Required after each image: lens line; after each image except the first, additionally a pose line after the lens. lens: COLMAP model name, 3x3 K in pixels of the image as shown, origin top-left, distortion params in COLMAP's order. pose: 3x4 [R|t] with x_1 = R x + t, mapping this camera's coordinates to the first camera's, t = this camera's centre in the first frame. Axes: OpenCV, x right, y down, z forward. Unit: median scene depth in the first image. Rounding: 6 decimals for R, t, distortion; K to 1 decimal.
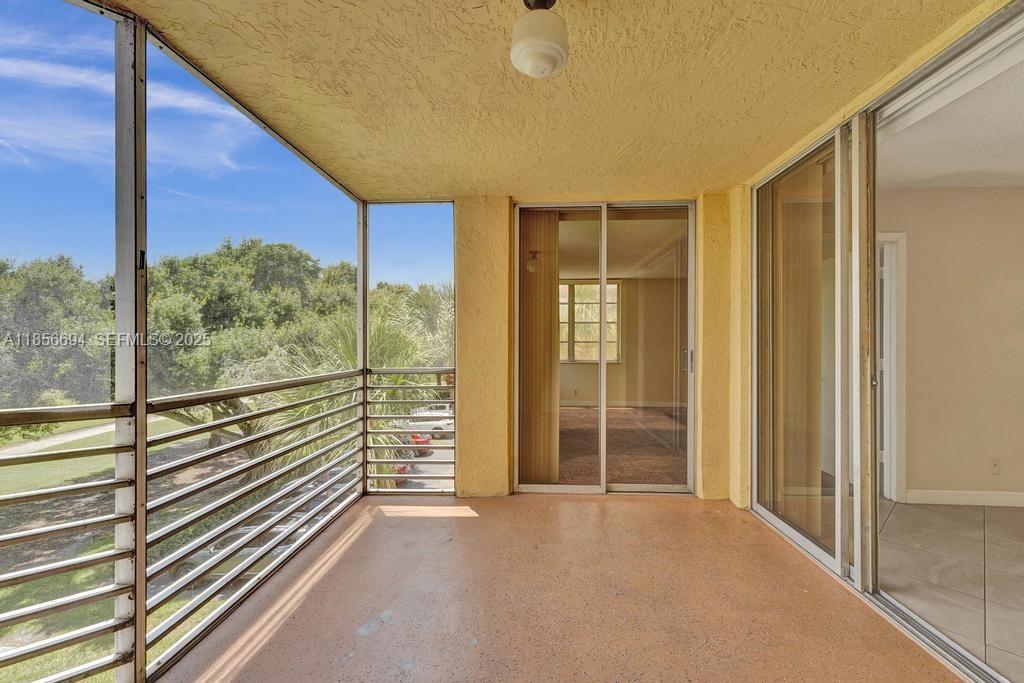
lens RADIAL K [[422.9, 0, 514.8], [0, 422.9, 344.2], [0, 0, 1]] dist [-0.000718, -0.000350]
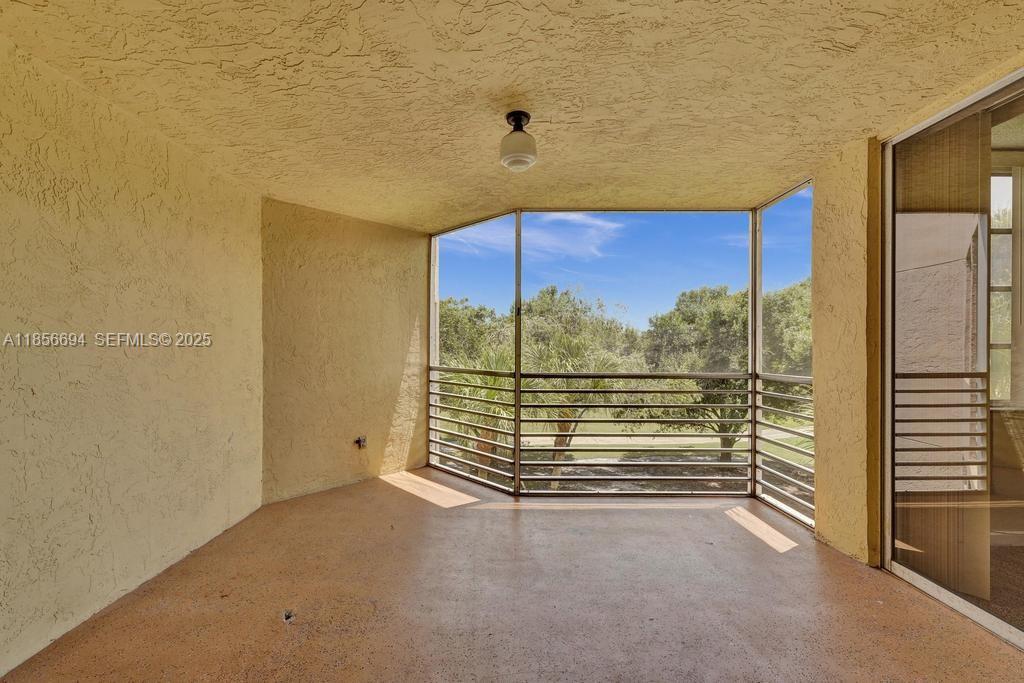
lens RADIAL K [[422.9, 0, 512.8], [0, 422.9, 343.7], [0, 0, 1]] dist [-0.000718, -0.000350]
pose [[0.071096, -0.005608, -0.997454, 0.635907], [-0.004914, 0.999970, -0.005972, -0.003287], [0.997457, 0.005326, 0.071066, 0.356234]]
